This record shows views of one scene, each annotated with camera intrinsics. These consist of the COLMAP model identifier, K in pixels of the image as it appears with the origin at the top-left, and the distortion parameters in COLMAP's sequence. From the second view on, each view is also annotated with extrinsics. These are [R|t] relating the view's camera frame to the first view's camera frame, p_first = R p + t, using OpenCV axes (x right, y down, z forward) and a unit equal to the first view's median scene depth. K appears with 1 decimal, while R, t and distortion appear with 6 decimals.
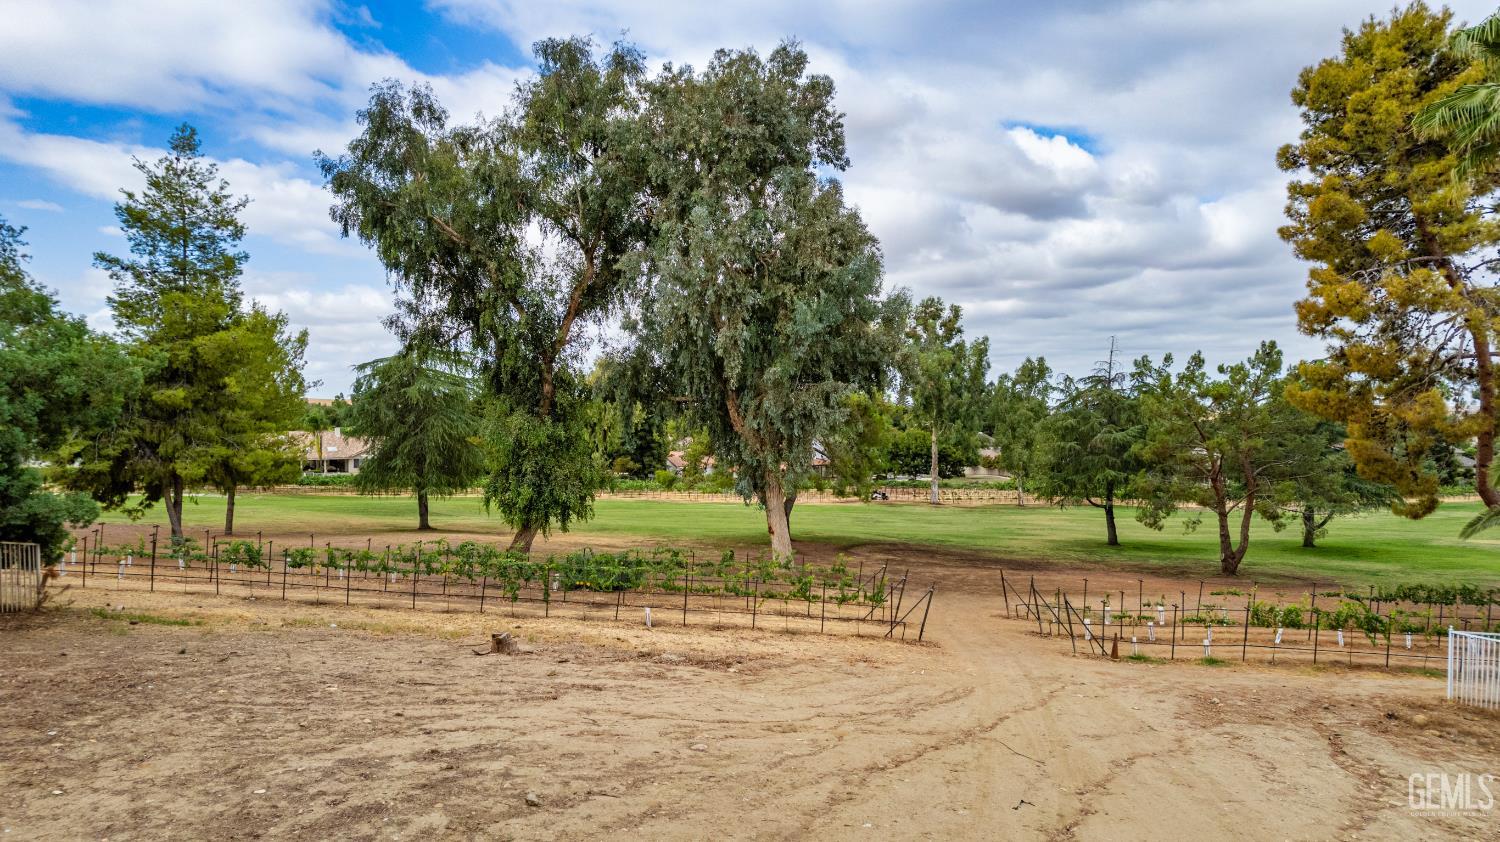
lens RADIAL K [[971.7, 0, 754.4], [0, 971.7, 407.5], [0, 0, 1]] dist [-0.040076, 0.064730]
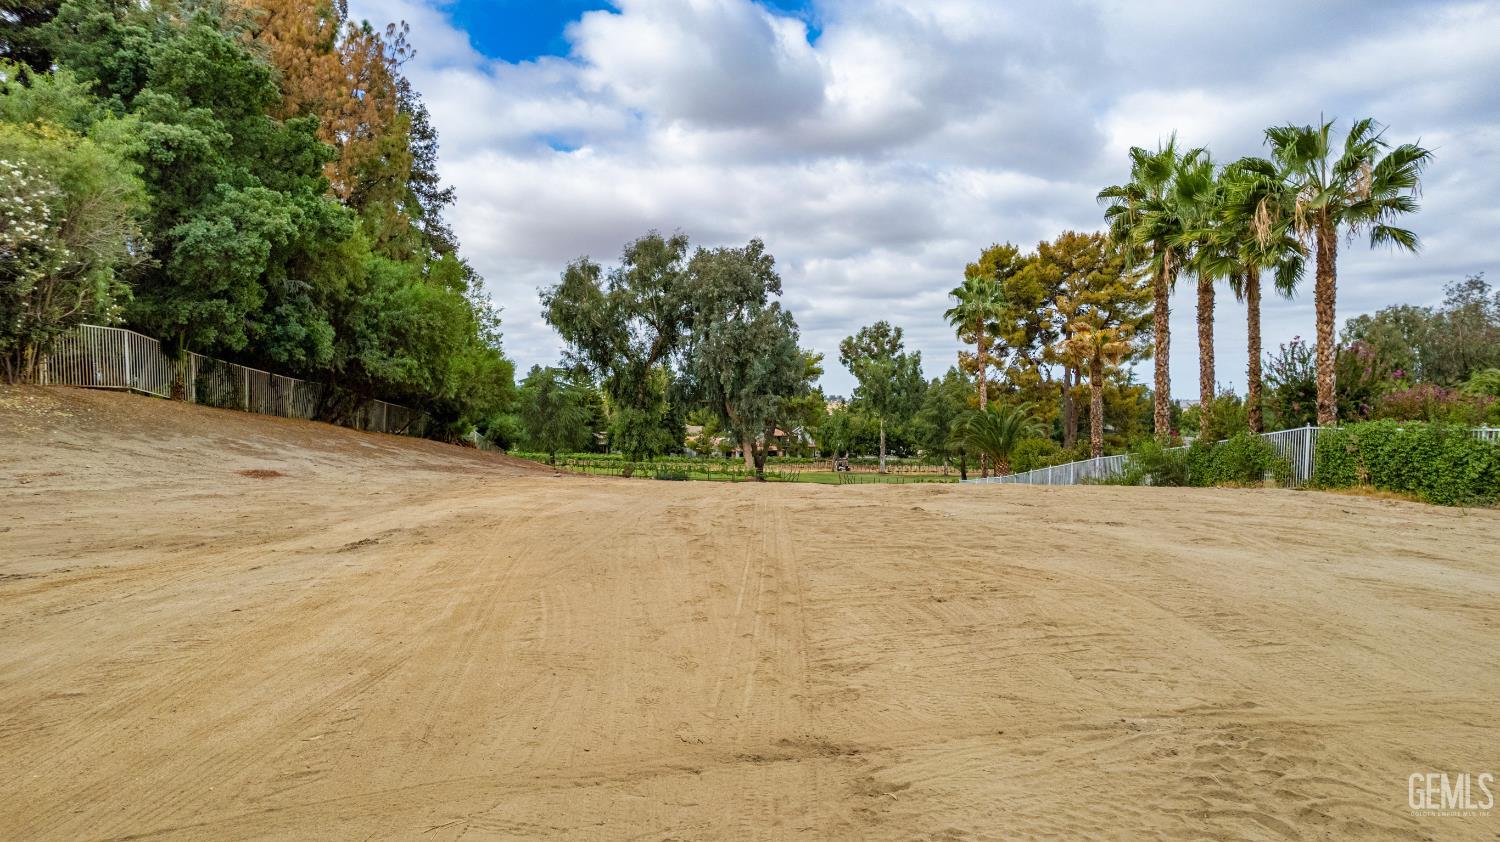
lens RADIAL K [[971.7, 0, 747.3], [0, 971.7, 424.7], [0, 0, 1]] dist [-0.040076, 0.064730]
pose [[0.999867, 0.002393, -0.016137, 0.050690], [-0.001966, 0.999650, 0.026399, -0.012821], [0.016195, -0.026363, 0.999521, -1.081329]]
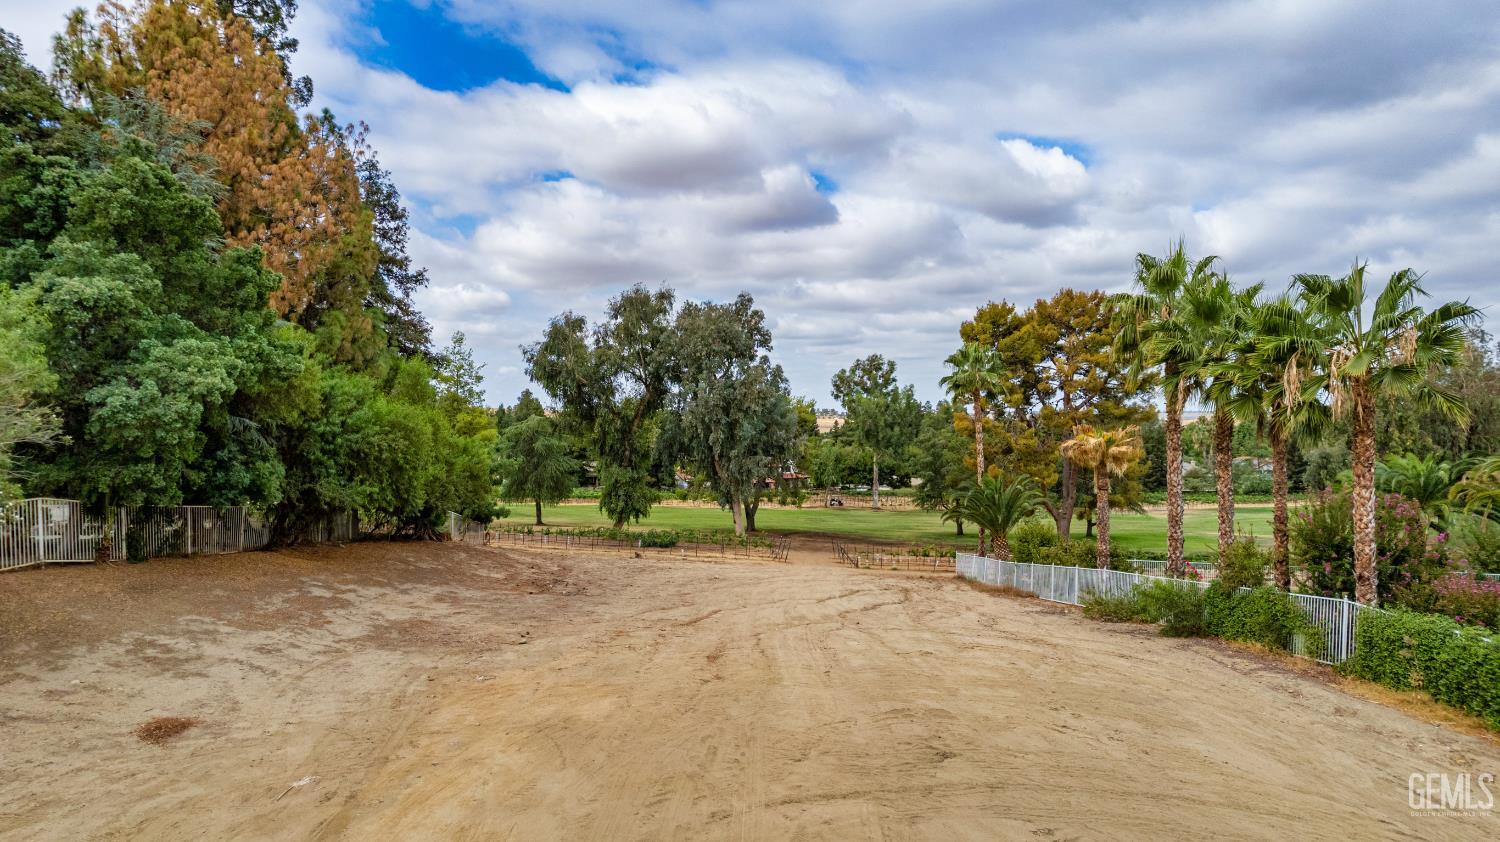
lens RADIAL K [[971.7, 0, 749.2], [0, 971.7, 425.6], [0, 0, 1]] dist [-0.040076, 0.064730]
pose [[0.999972, -0.003058, -0.006797, 0.055874], [0.003155, 0.999893, 0.014279, -0.104291], [0.006753, -0.014300, 0.999875, -1.023869]]
